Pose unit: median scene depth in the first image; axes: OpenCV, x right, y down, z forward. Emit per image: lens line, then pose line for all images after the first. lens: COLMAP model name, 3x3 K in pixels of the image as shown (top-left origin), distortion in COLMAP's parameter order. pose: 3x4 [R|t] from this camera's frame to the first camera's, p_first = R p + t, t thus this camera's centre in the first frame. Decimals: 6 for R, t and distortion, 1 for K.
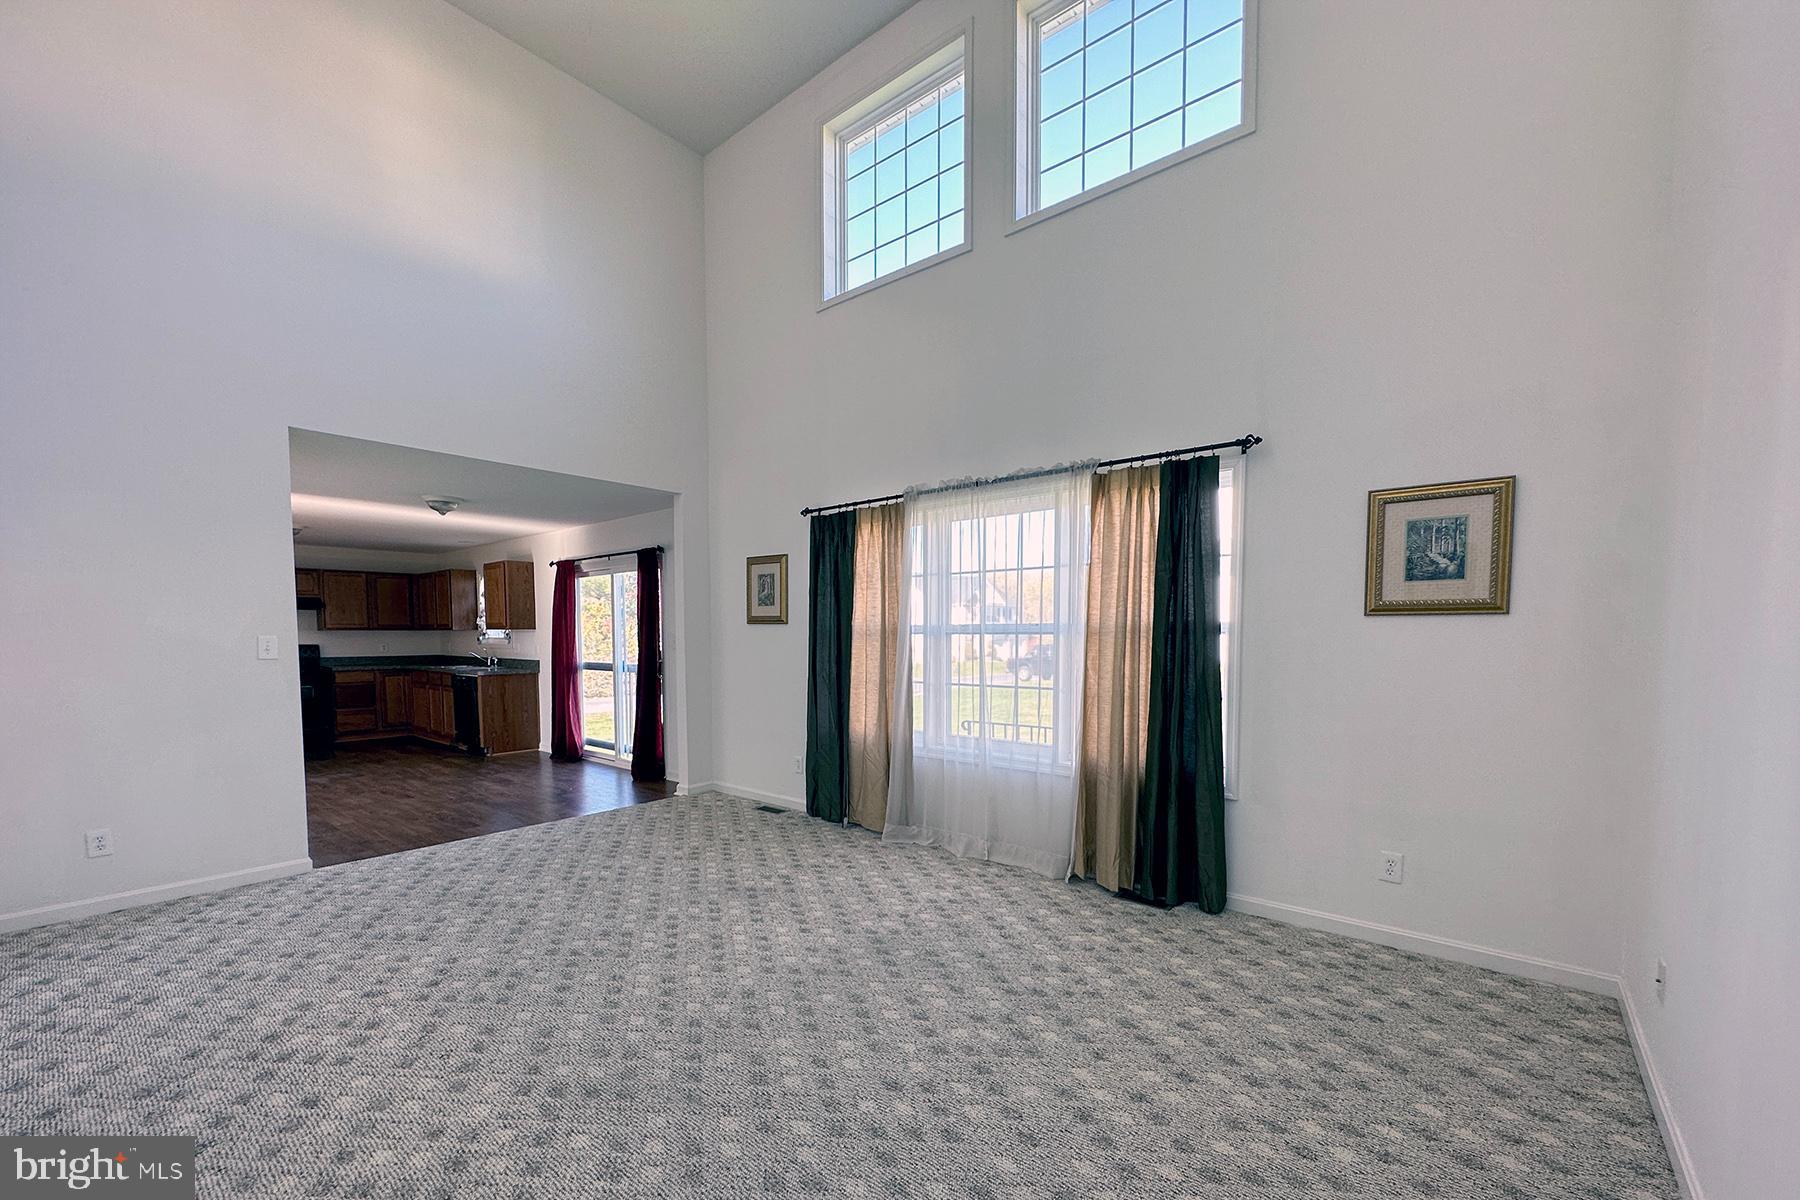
lens RADIAL K [[710.6, 0, 900.8], [0, 710.6, 676.7], [0, 0, 1]] dist [-0.016803, -0.000008]
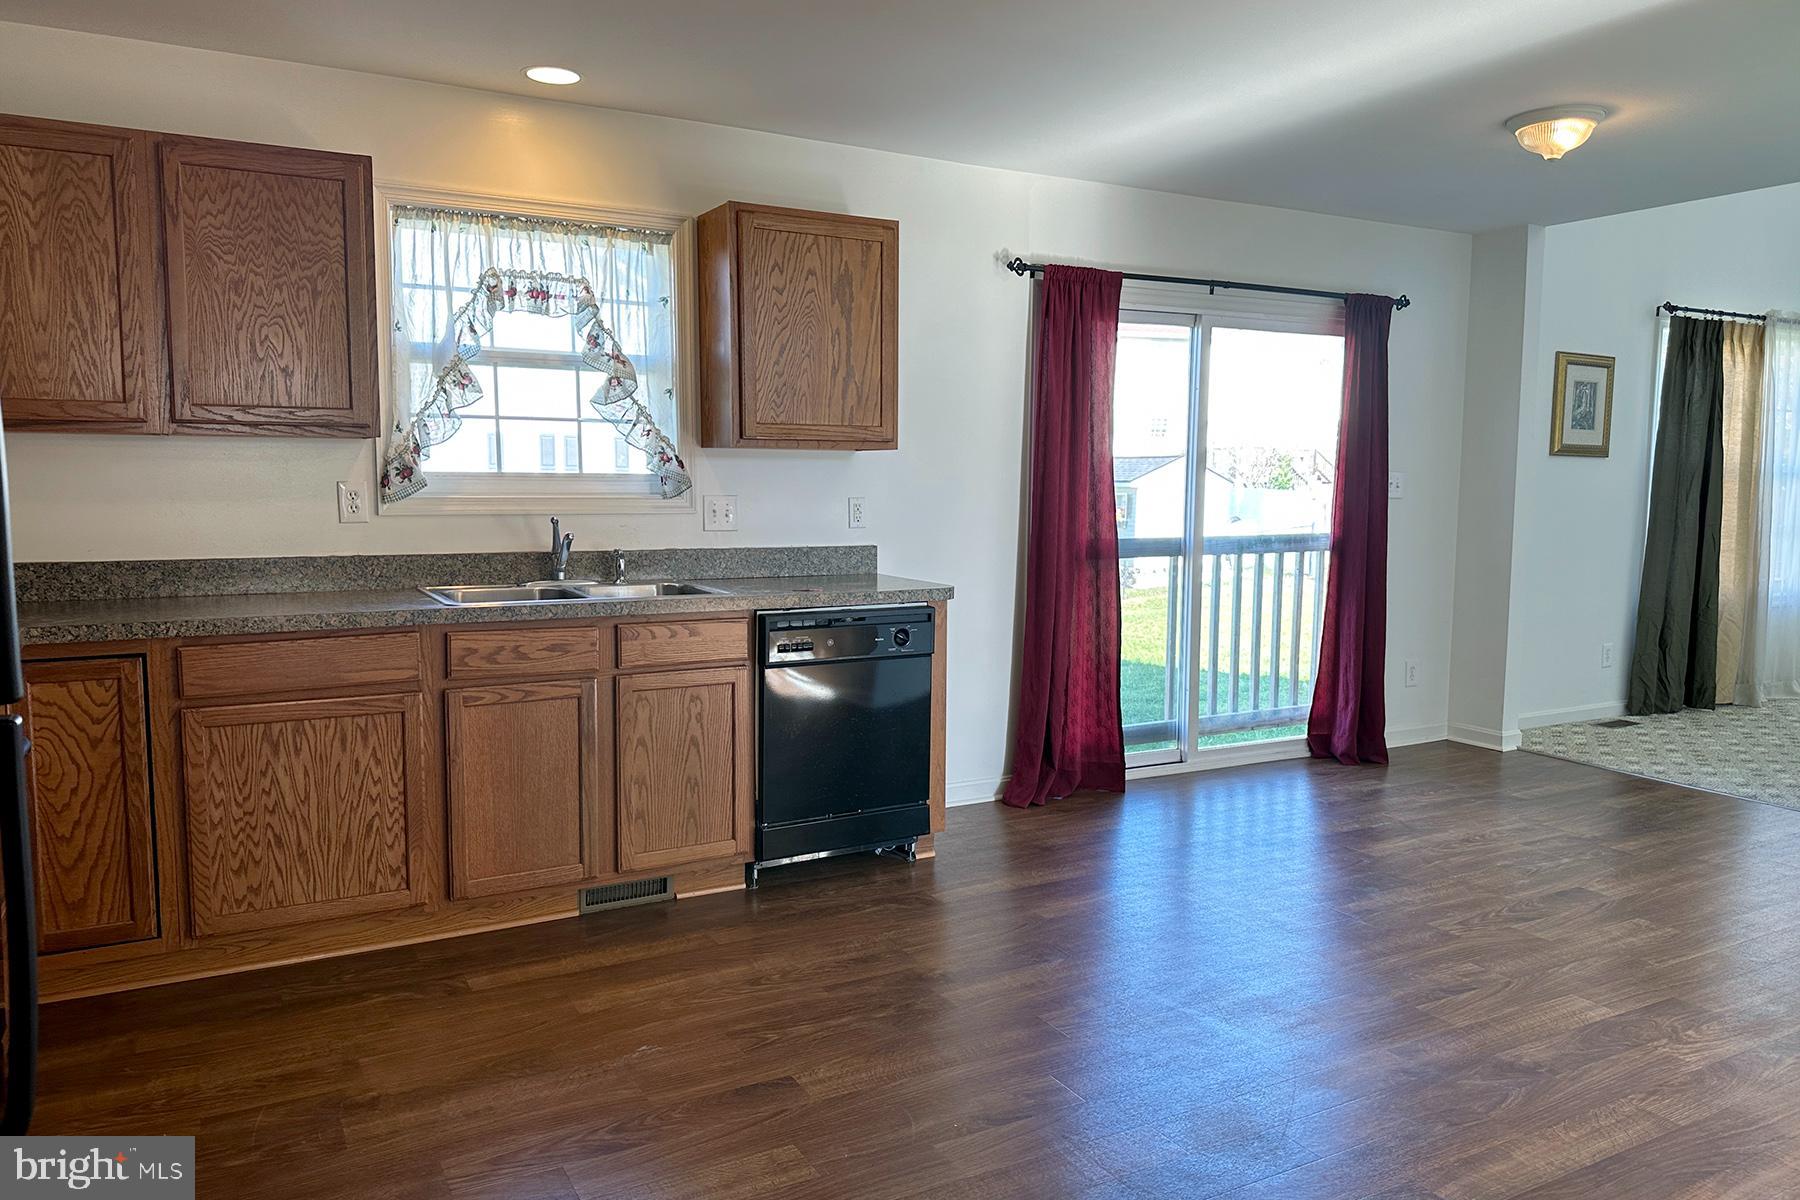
lens RADIAL K [[1294.9, 0, 870.5], [0, 1294.9, 594.1], [0, 0, 1]] dist [0.045564, -0.084118]
pose [[0.386771, -0.085504, 0.918203, -1.752718], [0.045314, 0.996252, 0.073685, -0.072984], [-0.921062, 0.013108, 0.389196, 1.261483]]
